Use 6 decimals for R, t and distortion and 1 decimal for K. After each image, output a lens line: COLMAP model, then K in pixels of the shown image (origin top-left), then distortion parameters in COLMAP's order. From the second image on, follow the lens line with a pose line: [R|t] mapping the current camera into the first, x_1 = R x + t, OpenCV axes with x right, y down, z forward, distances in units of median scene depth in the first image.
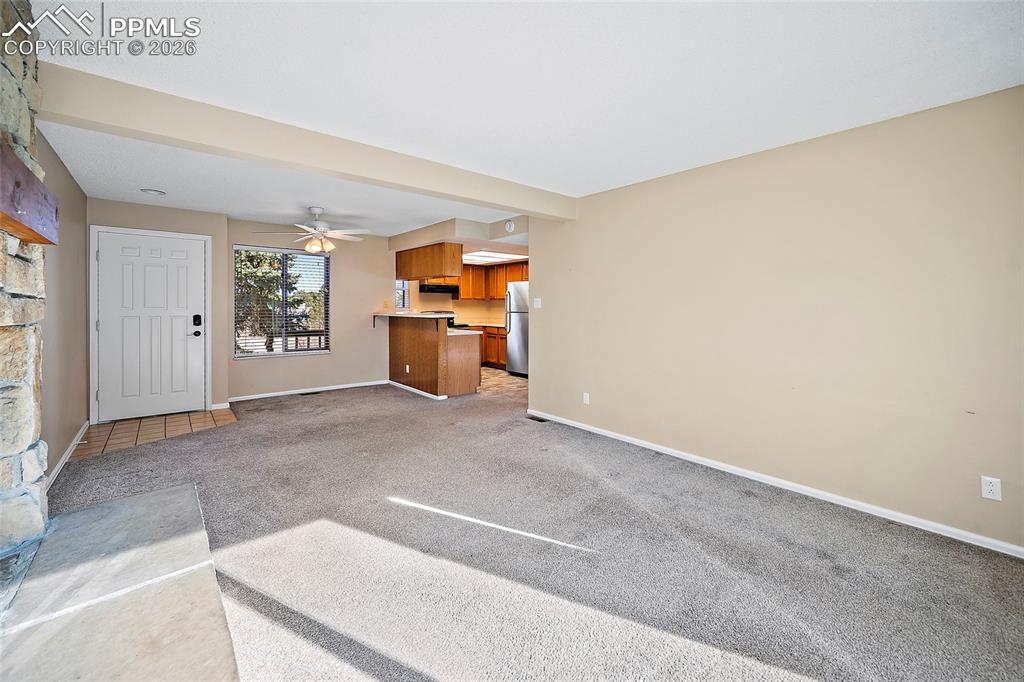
lens RADIAL K [[415.0, 0, 517.1], [0, 415.0, 308.9], [0, 0, 1]] dist [0.000402, 0.000022]
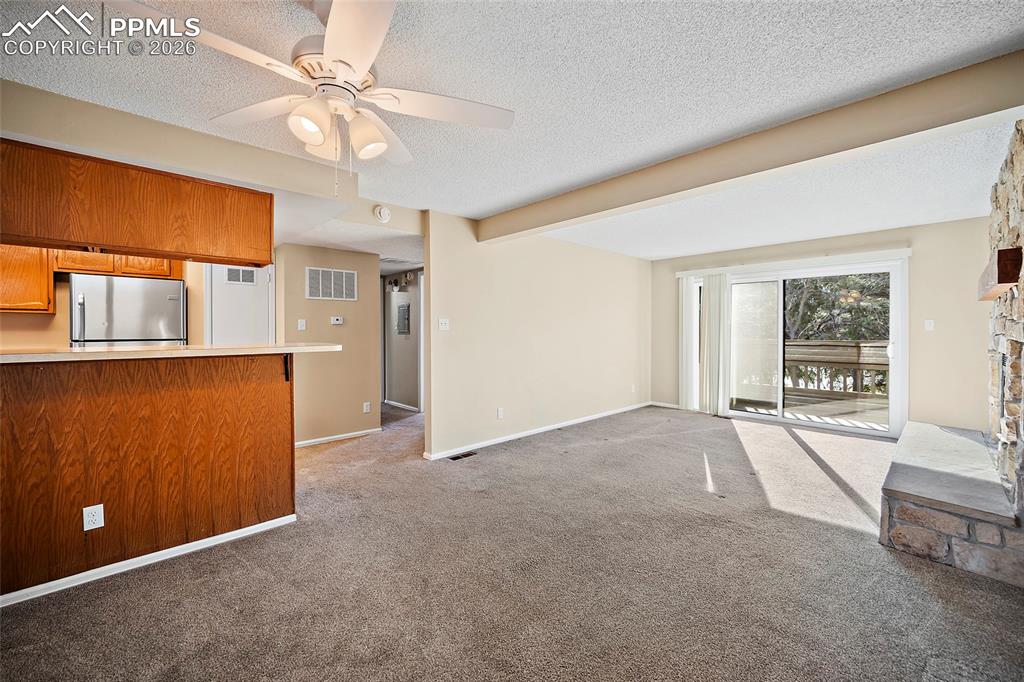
lens RADIAL K [[415.0, 0, 526.3], [0, 415.0, 334.9], [0, 0, 1]] dist [0.000402, 0.000022]
pose [[-0.063414, -0.018028, 0.997824, -0.637555], [0.003941, 0.999825, 0.018315, -0.005486], [-0.997980, 0.005094, -0.063332, 0.704171]]
